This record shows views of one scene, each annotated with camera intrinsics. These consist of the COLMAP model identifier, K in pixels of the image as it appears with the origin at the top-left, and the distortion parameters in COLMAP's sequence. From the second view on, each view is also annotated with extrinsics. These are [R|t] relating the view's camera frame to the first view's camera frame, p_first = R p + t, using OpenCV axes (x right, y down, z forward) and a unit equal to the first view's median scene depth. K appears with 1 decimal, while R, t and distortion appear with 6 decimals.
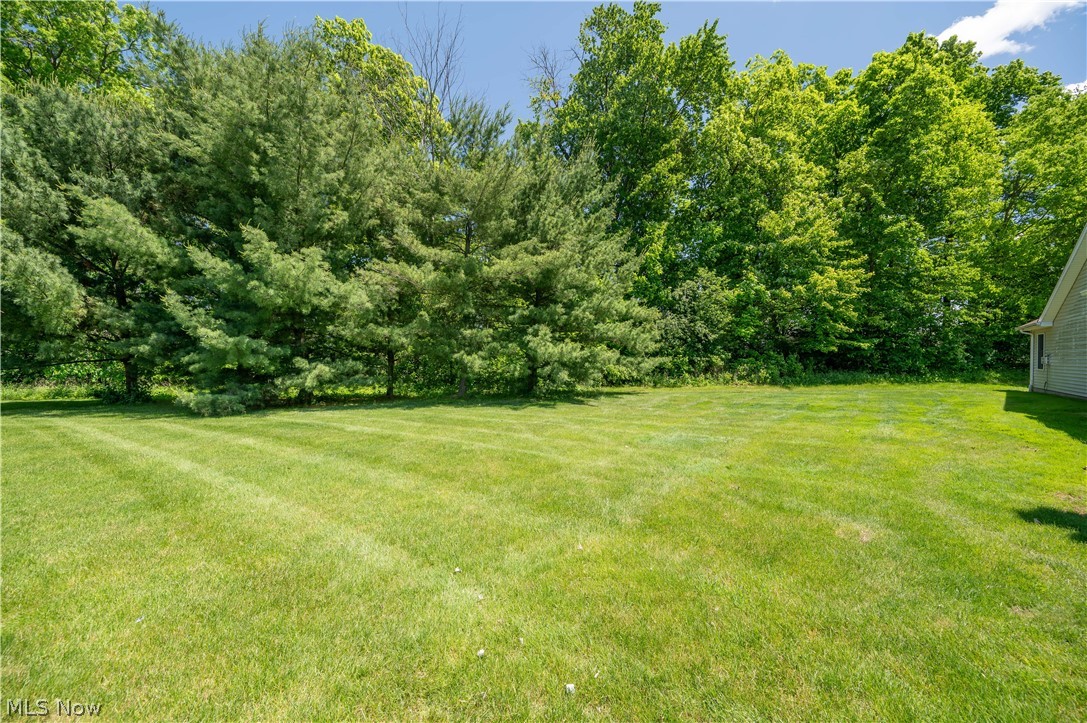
lens RADIAL K [[428.8, 0, 534.1], [0, 428.8, 361.6], [0, 0, 1]] dist [-0.000262, -0.000357]
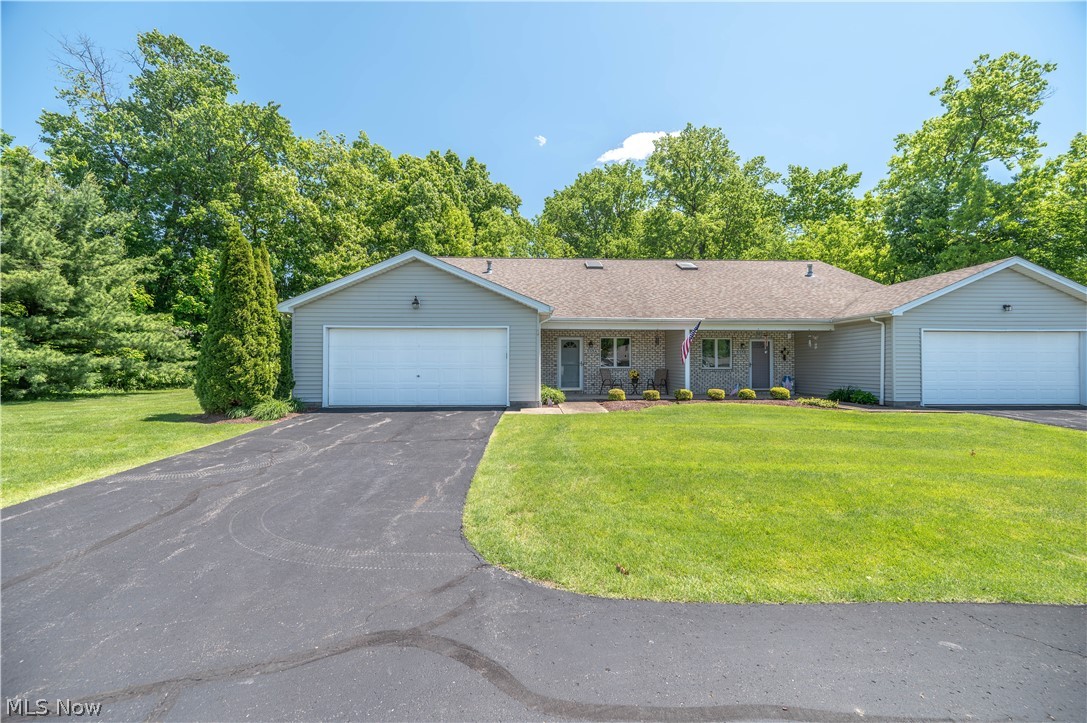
lens RADIAL K [[428.8, 0, 552.4], [0, 428.8, 362.1], [0, 0, 1]] dist [-0.000262, -0.000357]
pose [[0.749855, 0.005315, 0.661581, 0.359856], [0.002751, 0.999934, -0.011152, 0.005362], [-0.661596, 0.010182, 0.749791, -0.822141]]
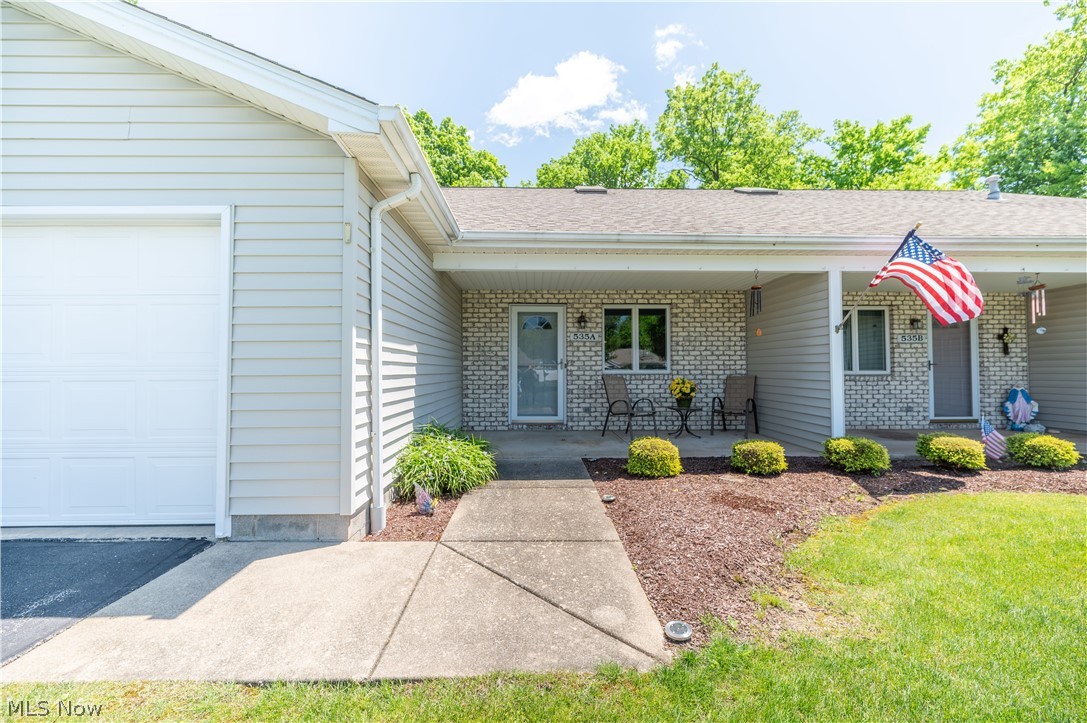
lens RADIAL K [[428.8, 0, 545.9], [0, 428.8, 359.2], [0, 0, 1]] dist [-0.000262, -0.000357]
pose [[0.764699, 0.010191, 0.644307, 0.896462], [0.005914, 0.999722, -0.022832, 0.002942], [-0.644360, 0.021270, 0.764426, -0.336534]]
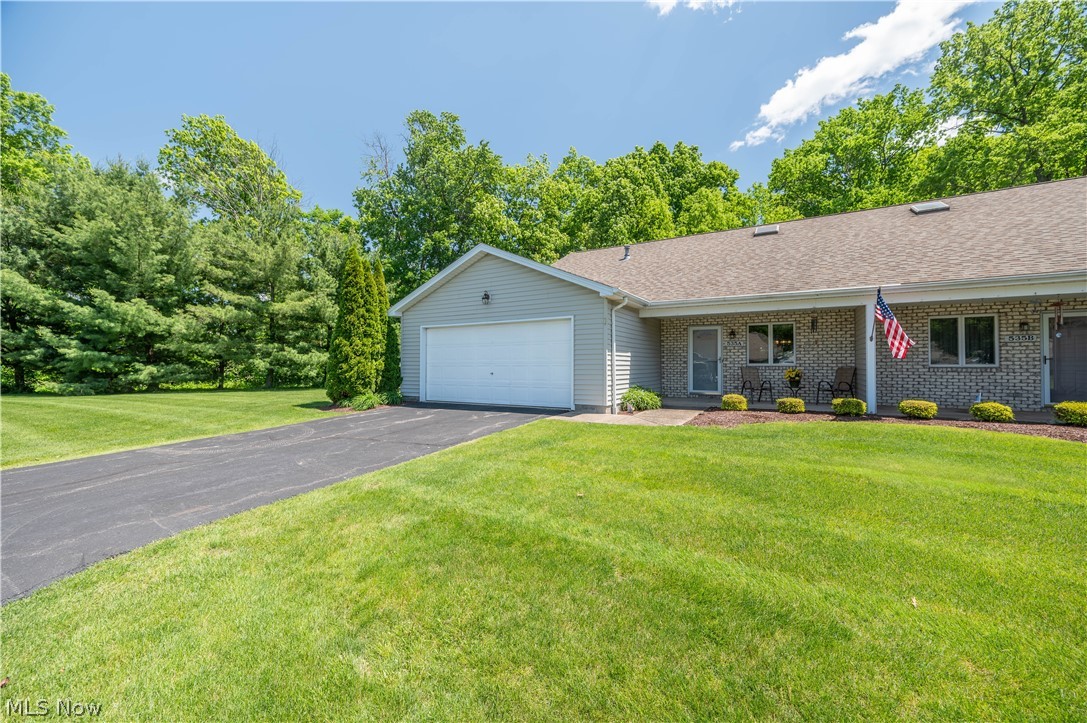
lens RADIAL K [[428.8, 0, 546.3], [0, 428.8, 358.5], [0, 0, 1]] dist [-0.000262, -0.000357]
pose [[0.989711, 0.000154, 0.143078, 0.748848], [0.002699, 0.999801, -0.019746, 0.010971], [-0.143052, 0.019929, 0.989514, -0.837466]]
